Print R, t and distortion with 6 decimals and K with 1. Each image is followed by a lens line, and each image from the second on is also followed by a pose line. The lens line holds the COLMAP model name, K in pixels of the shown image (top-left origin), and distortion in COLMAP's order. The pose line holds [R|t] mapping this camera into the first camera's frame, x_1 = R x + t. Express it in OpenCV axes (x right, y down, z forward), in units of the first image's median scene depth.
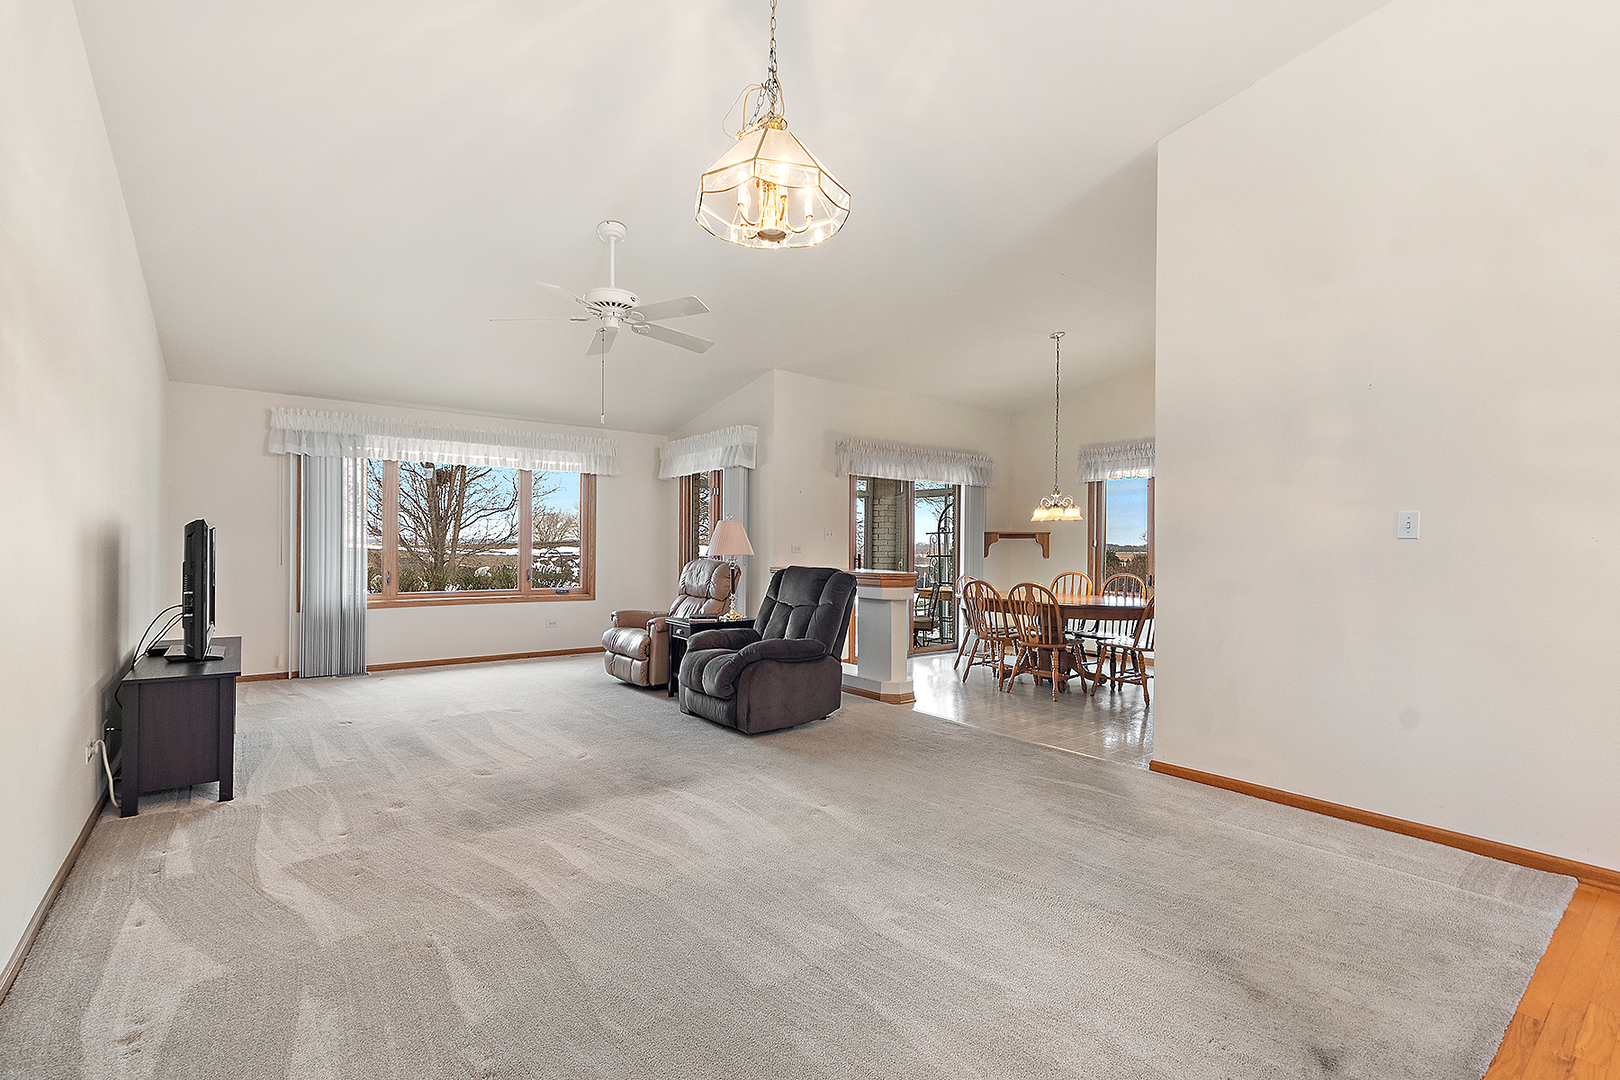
lens RADIAL K [[721.3, 0, 807.8], [0, 721.3, 550.9], [0, 0, 1]] dist [0.002421, -0.002276]
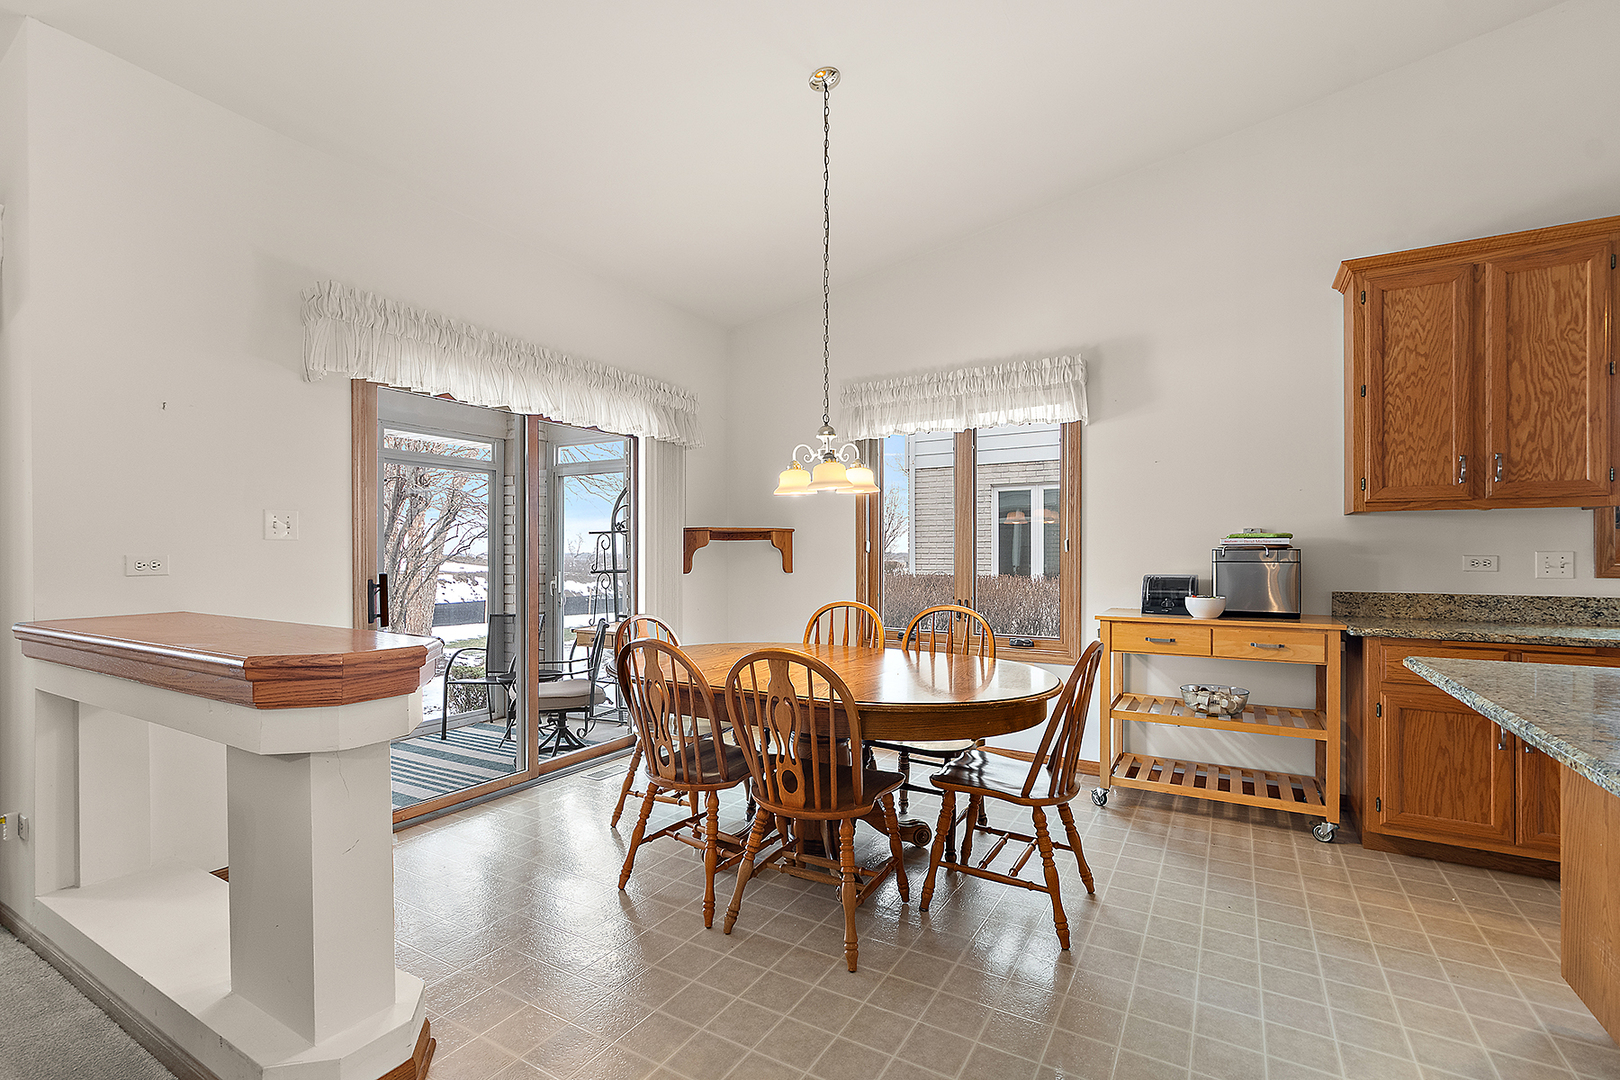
lens RADIAL K [[721.3, 0, 812.6], [0, 721.3, 555.9], [0, 0, 1]] dist [0.002421, -0.002276]
pose [[0.926005, -0.009860, 0.377382, 0.166609], [0.012184, 0.999919, -0.003772, -0.001699], [-0.377314, 0.008091, 0.926050, 0.591109]]
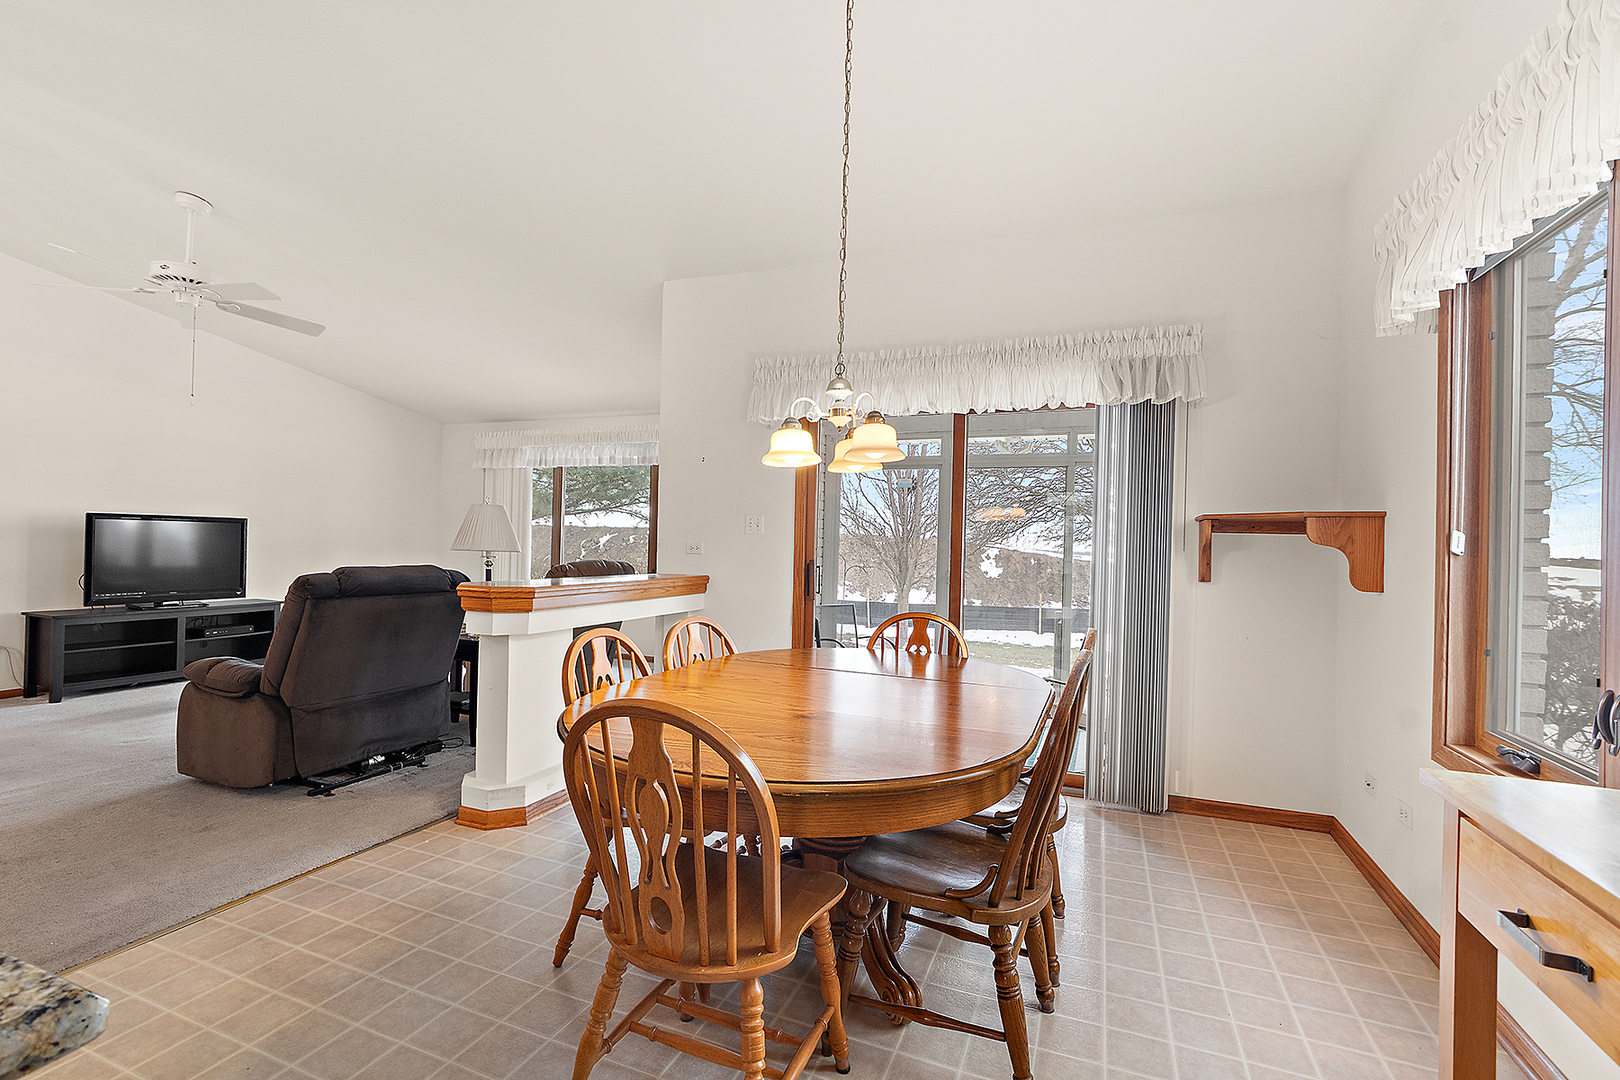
lens RADIAL K [[721.3, 0, 807.8], [0, 721.3, 543.9], [0, 0, 1]] dist [0.002421, -0.002276]
pose [[0.496117, 0.000129, -0.868256, 0.627534], [-0.026648, 0.999531, -0.015078, -0.000283], [0.867847, 0.030618, 0.495888, 0.817334]]
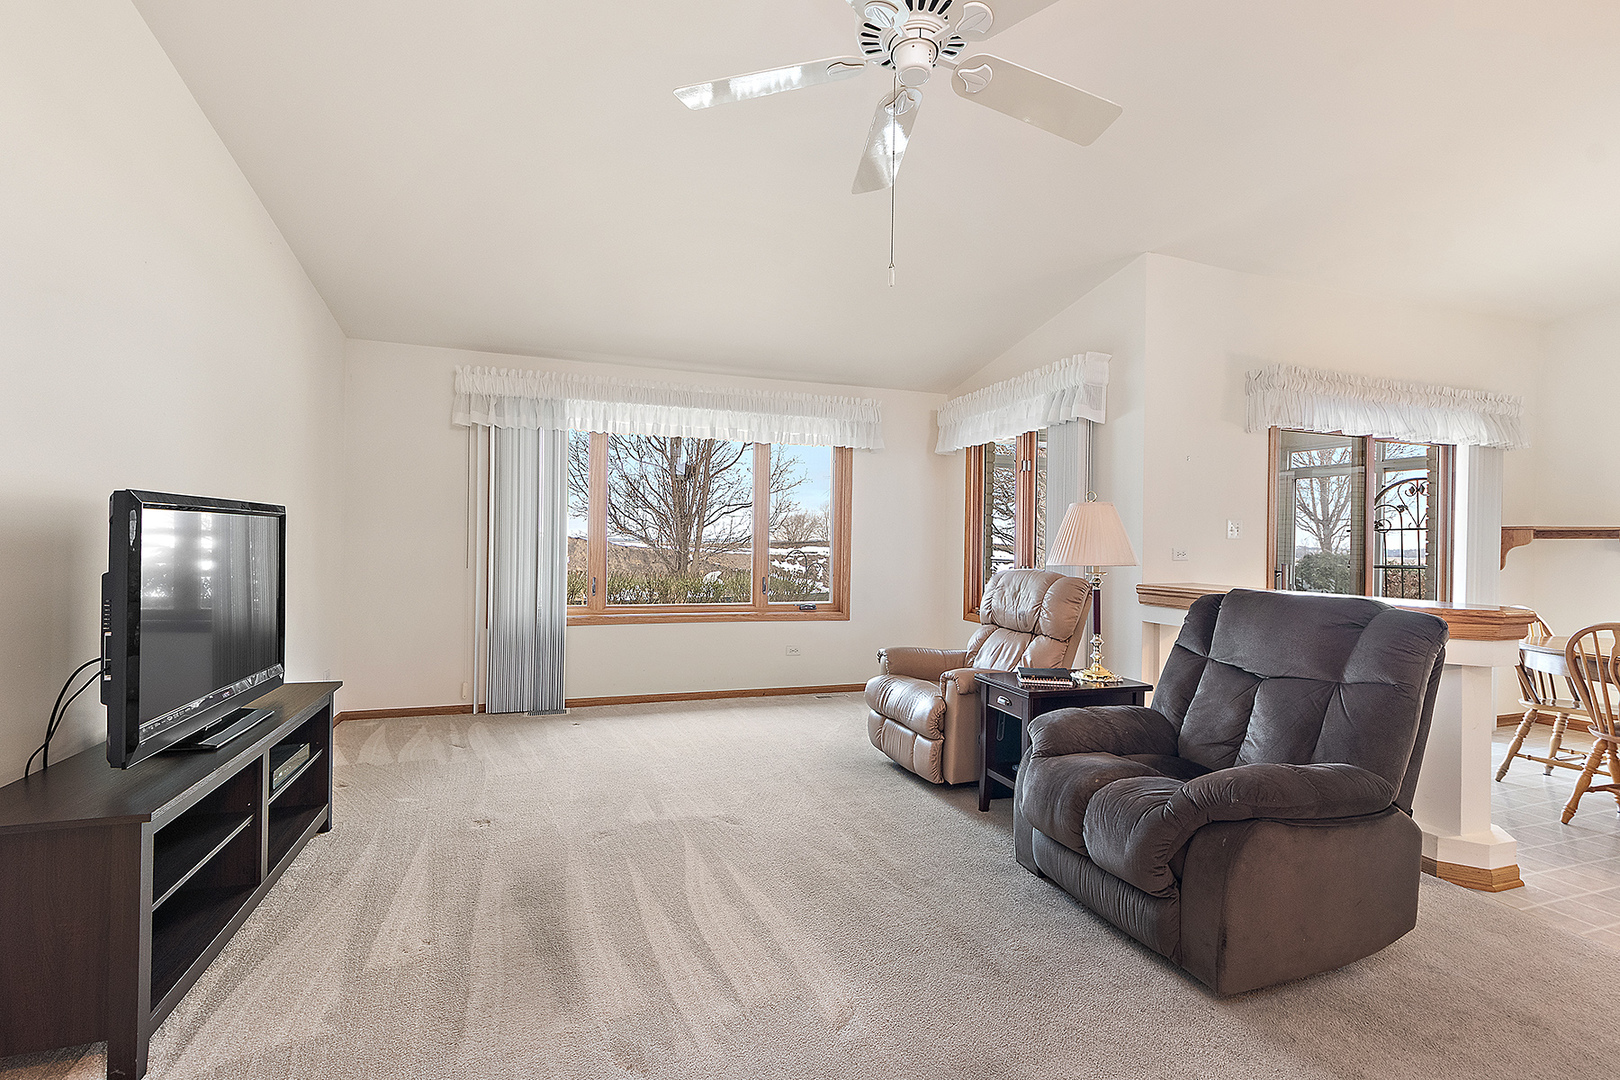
lens RADIAL K [[721.3, 0, 807.9], [0, 721.3, 546.6], [0, 0, 1]] dist [0.002421, -0.002276]
pose [[0.946683, 0.007126, -0.322087, -0.122793], [-0.009348, 0.999942, -0.005355, -0.002912], [0.322030, 0.008080, 0.946695, 0.361863]]
